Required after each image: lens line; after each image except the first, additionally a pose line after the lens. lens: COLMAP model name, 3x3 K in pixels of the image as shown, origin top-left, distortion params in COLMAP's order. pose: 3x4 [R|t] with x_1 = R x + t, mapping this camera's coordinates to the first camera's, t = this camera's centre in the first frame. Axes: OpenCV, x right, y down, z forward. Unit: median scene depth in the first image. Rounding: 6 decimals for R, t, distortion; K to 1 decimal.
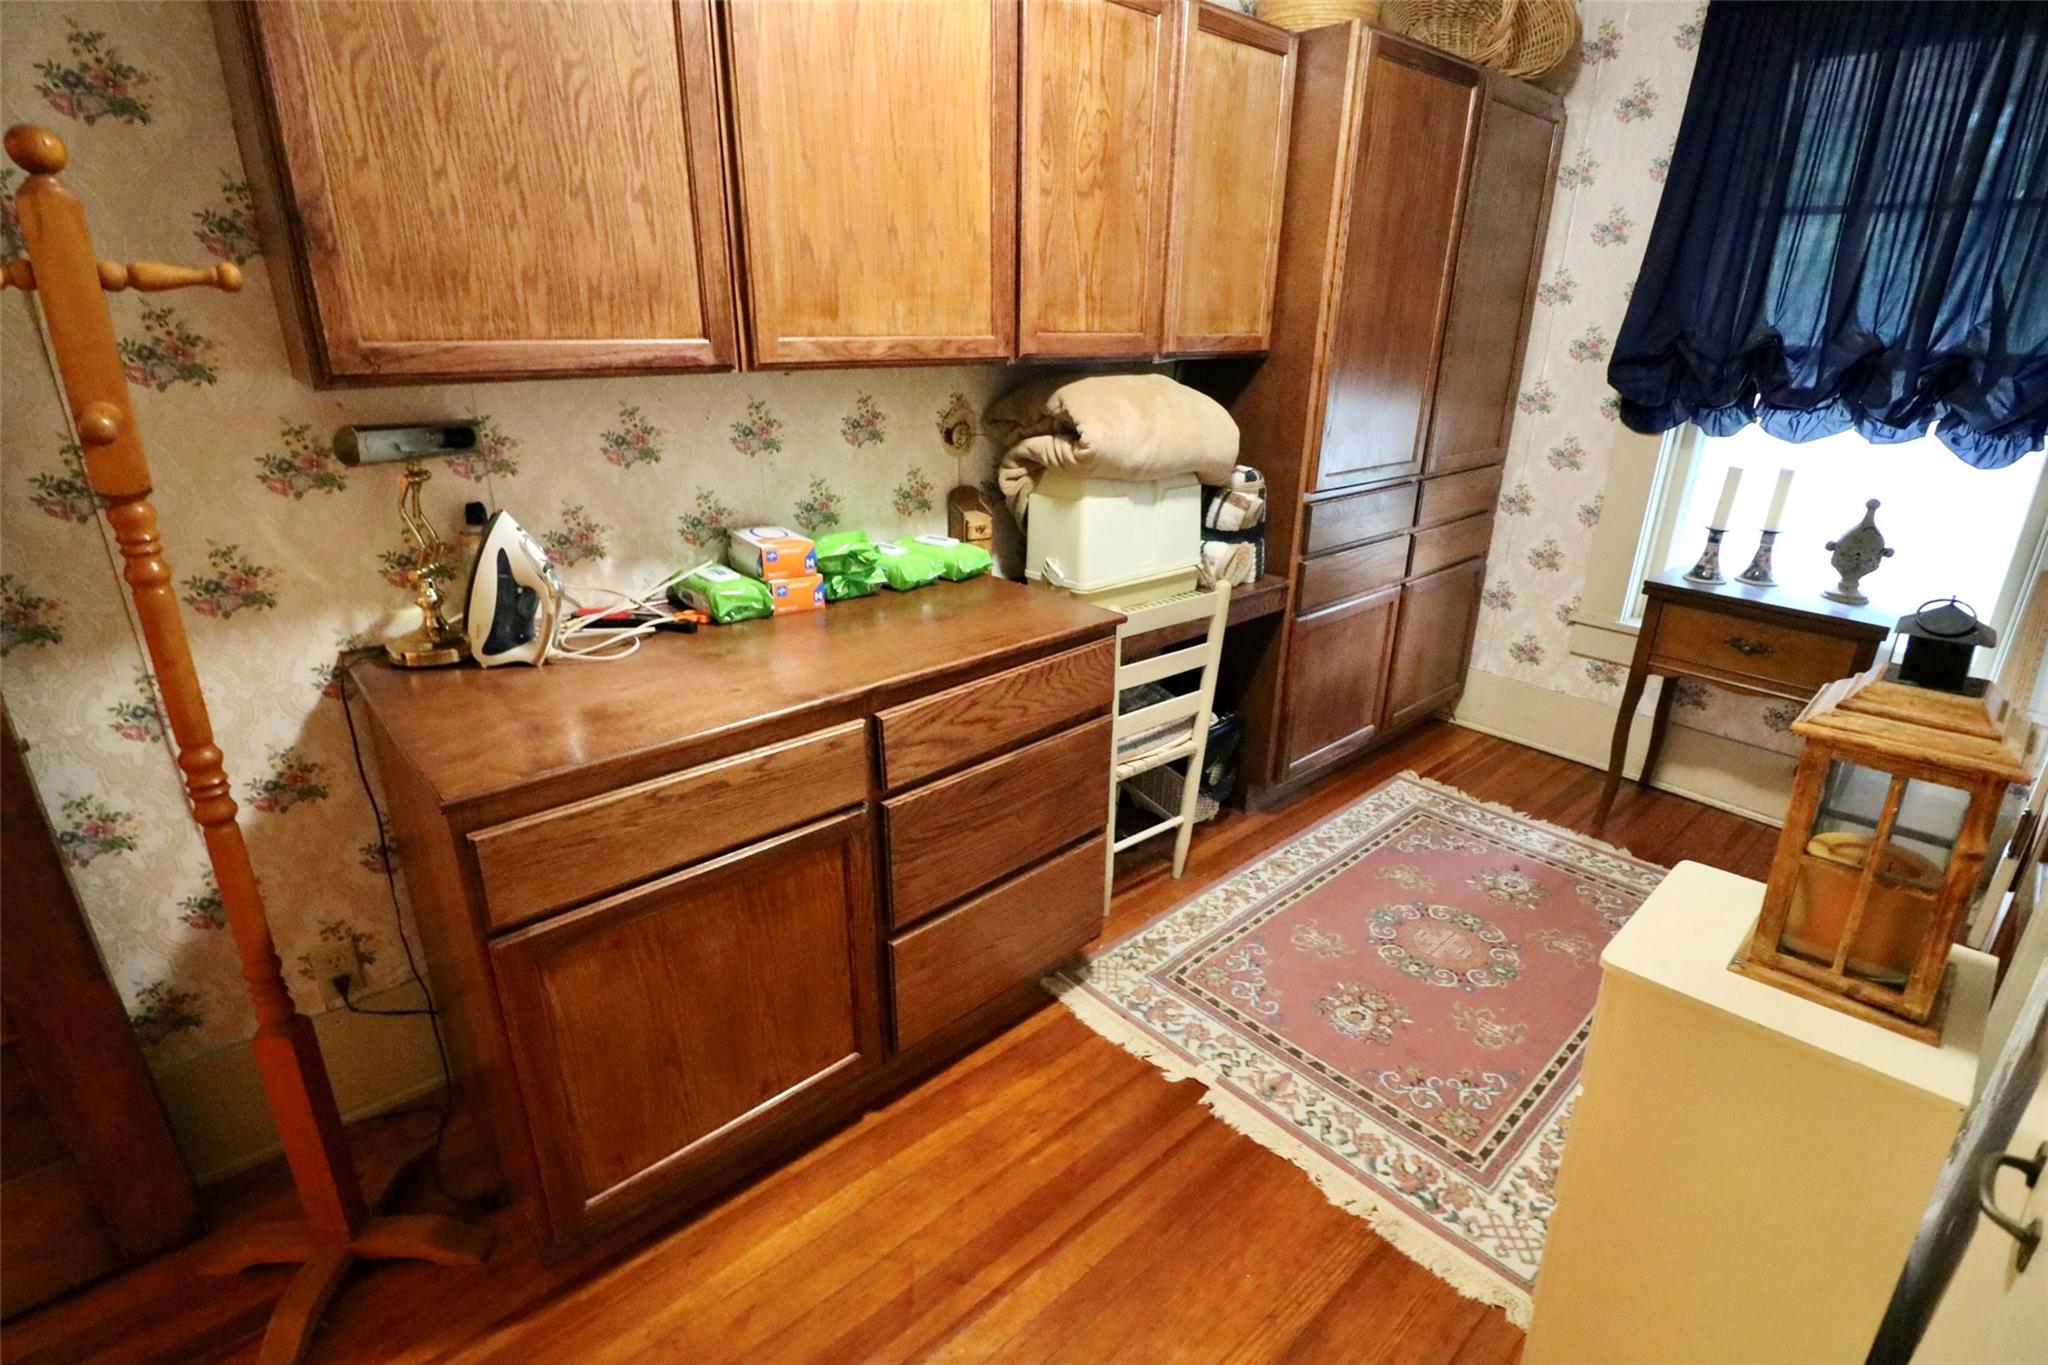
lens RADIAL K [[950.7, 0, 1027.4], [0, 950.7, 668.5], [0, 0, 1]] dist [0.001173, -0.016729]
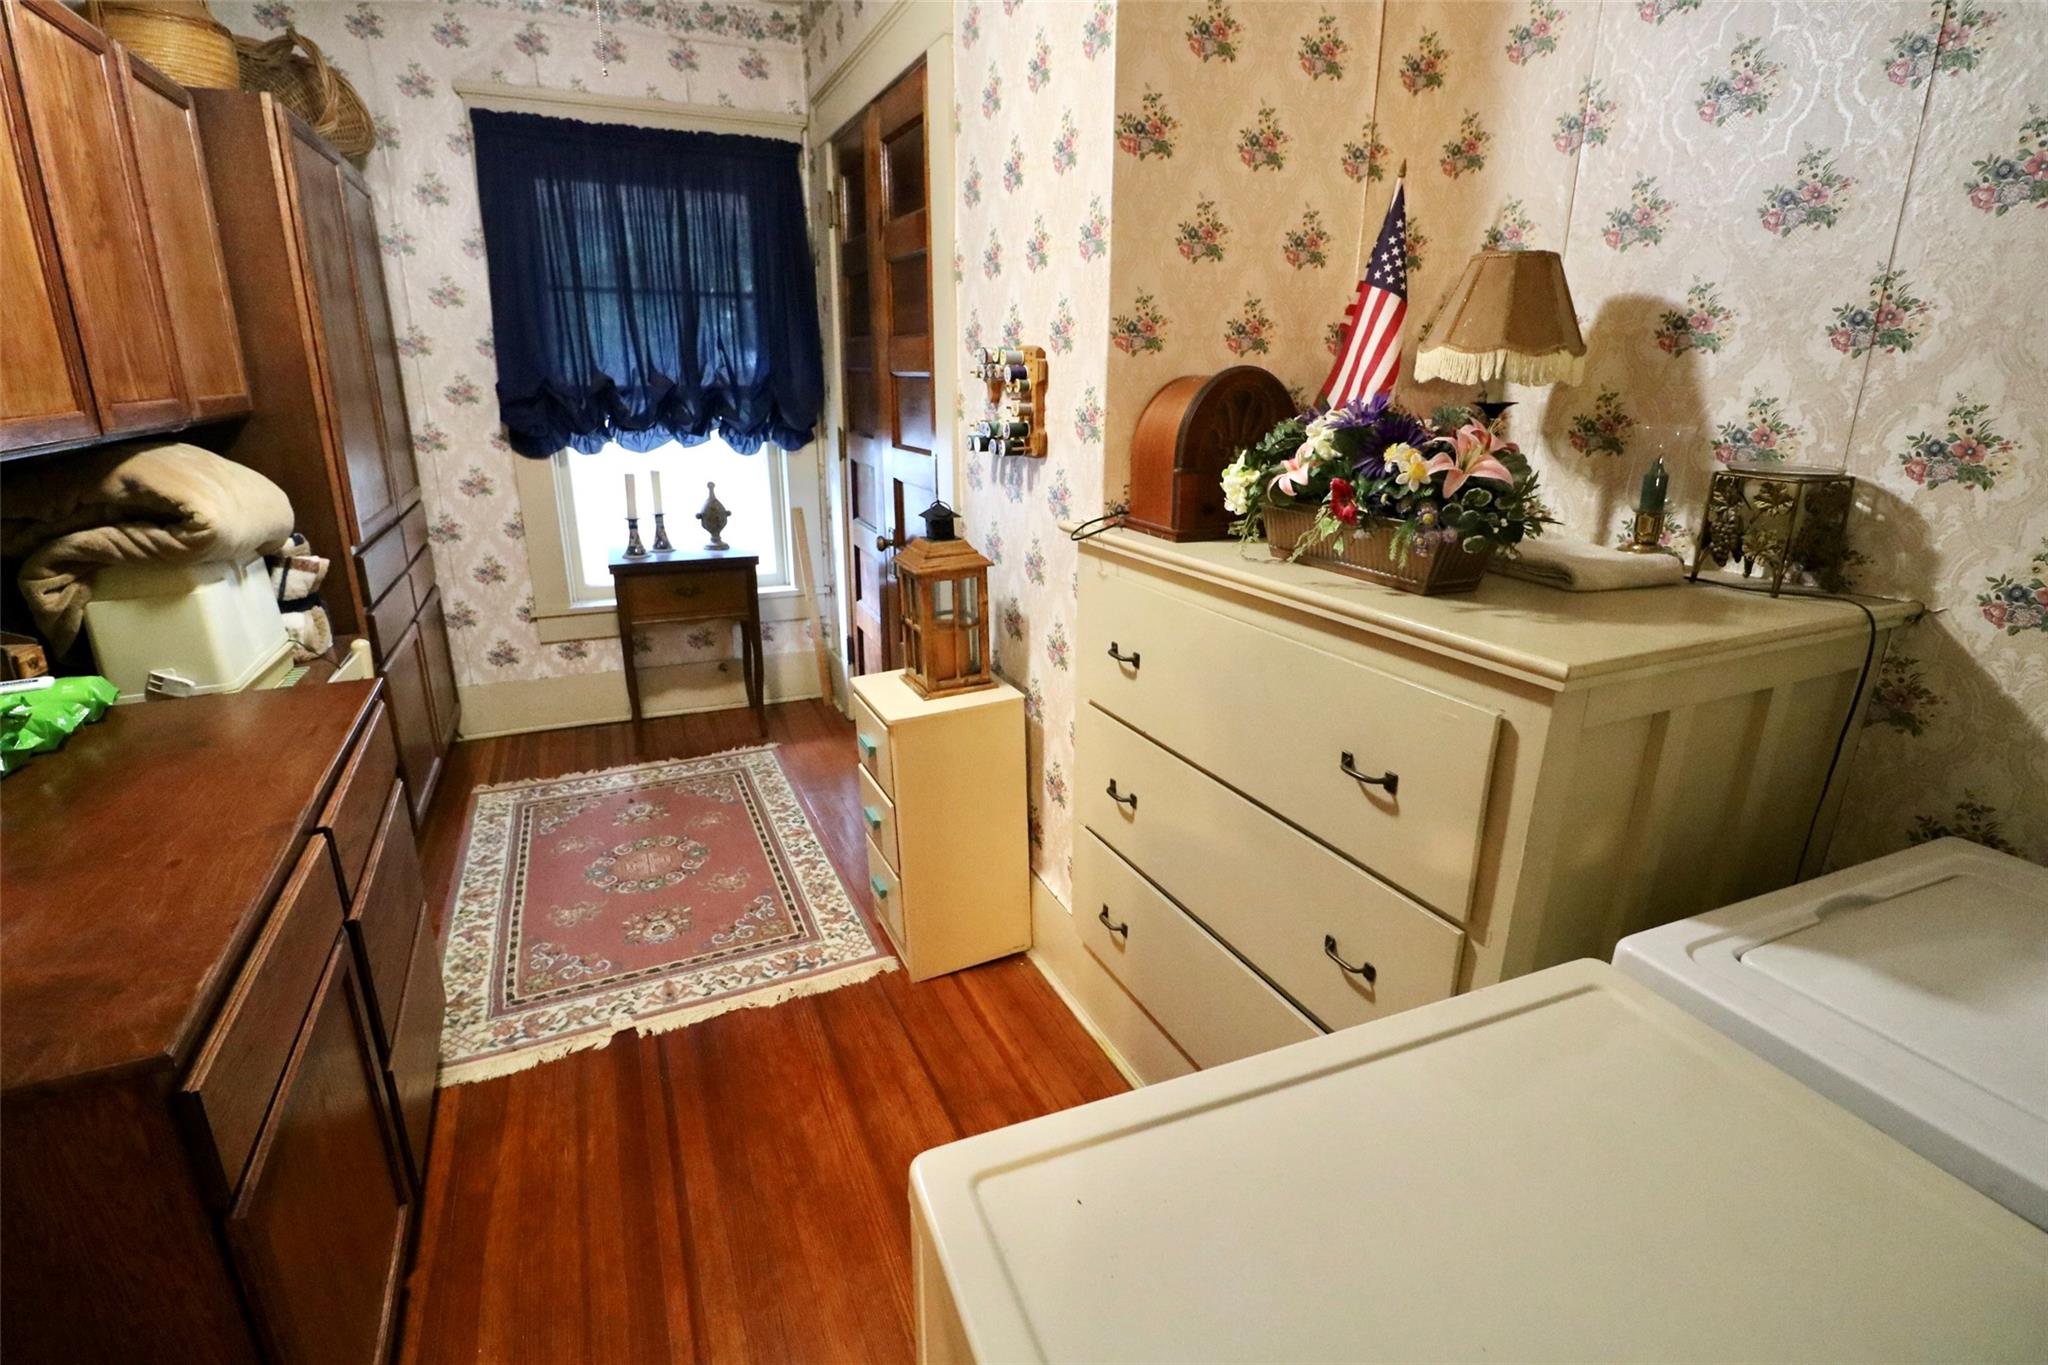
lens RADIAL K [[950.7, 0, 1027.4], [0, 950.7, 668.5], [0, 0, 1]] dist [0.001173, -0.016729]
pose [[0.296961, -0.294415, 0.908369, -0.480773], [0.323929, 0.925933, 0.194211, -0.030782], [-0.898267, 0.236573, 0.370336, 0.021616]]
